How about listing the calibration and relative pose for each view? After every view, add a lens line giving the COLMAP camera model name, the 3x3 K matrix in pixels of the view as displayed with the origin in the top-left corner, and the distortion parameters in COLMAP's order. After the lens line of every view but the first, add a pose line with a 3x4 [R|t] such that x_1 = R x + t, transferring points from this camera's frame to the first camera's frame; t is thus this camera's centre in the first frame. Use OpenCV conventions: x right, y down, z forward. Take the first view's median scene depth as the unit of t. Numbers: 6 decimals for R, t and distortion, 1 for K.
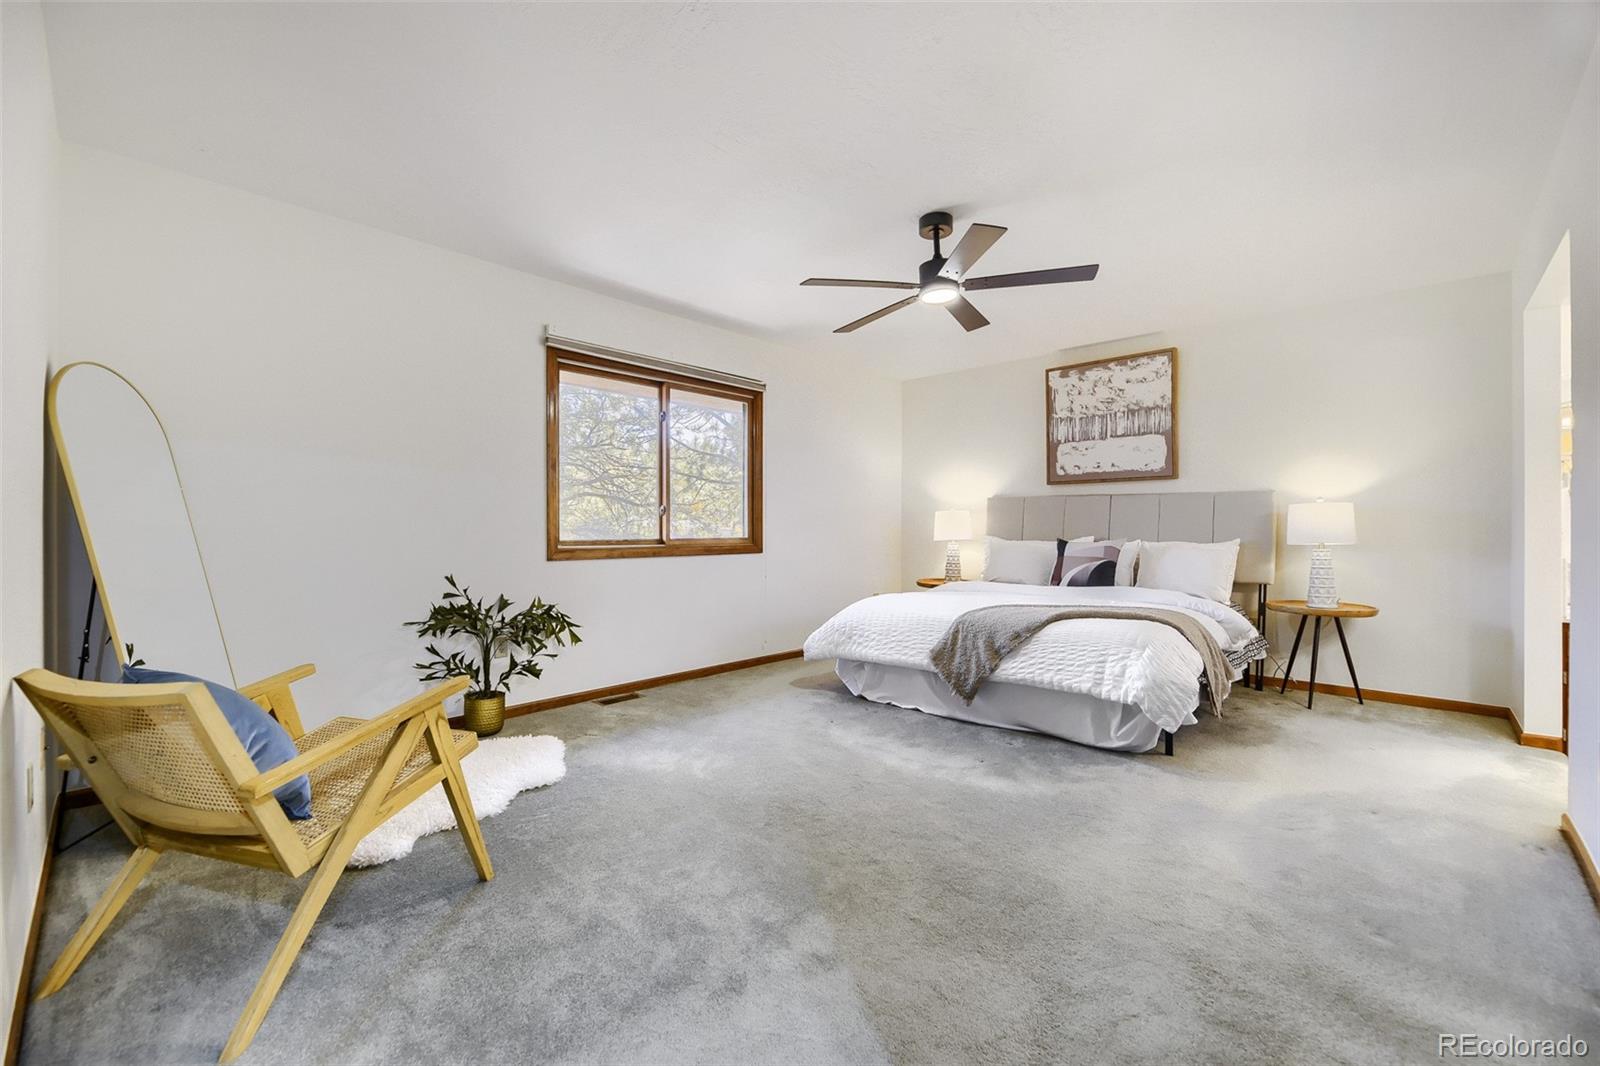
lens RADIAL K [[662.6, 0, 800.8], [0, 662.6, 527.1], [0, 0, 1]] dist [-0.001181, -0.000040]
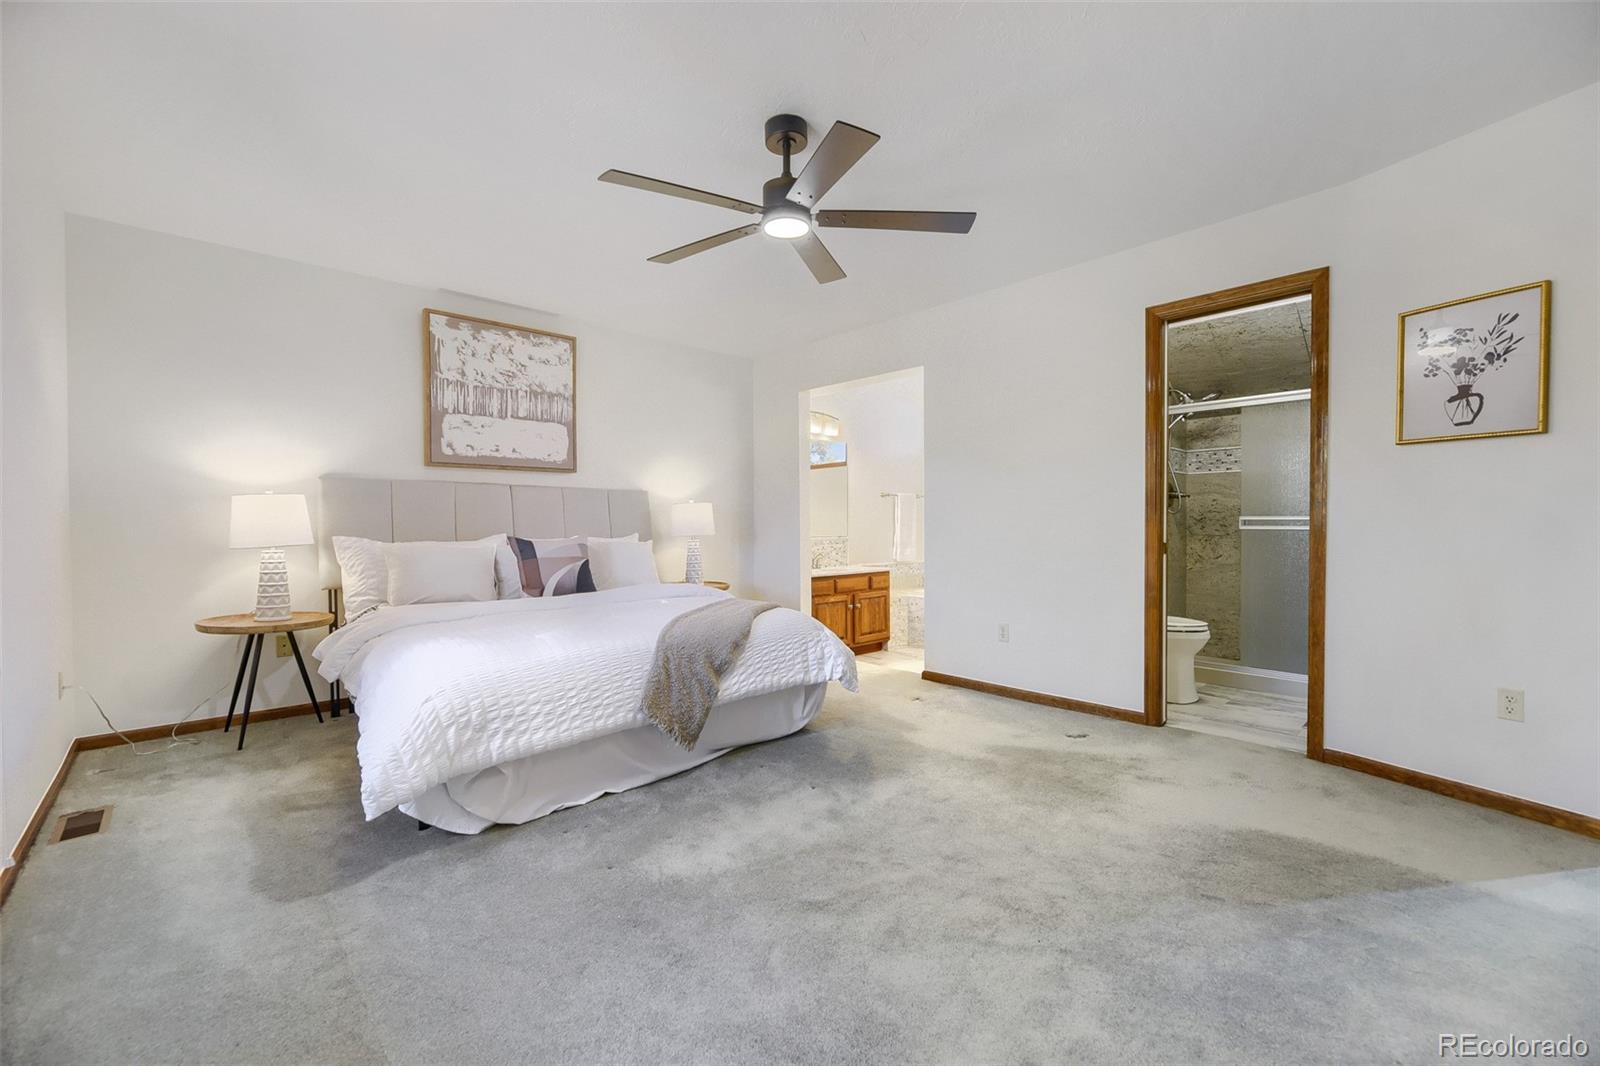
lens RADIAL K [[662.6, 0, 802.1], [0, 662.6, 530.0], [0, 0, 1]] dist [-0.001181, -0.000040]
pose [[0.053936, -0.010677, 0.998487, -0.369994], [0.002788, 0.999941, 0.010542, 0.001027], [-0.998541, 0.002216, 0.053962, 0.589411]]
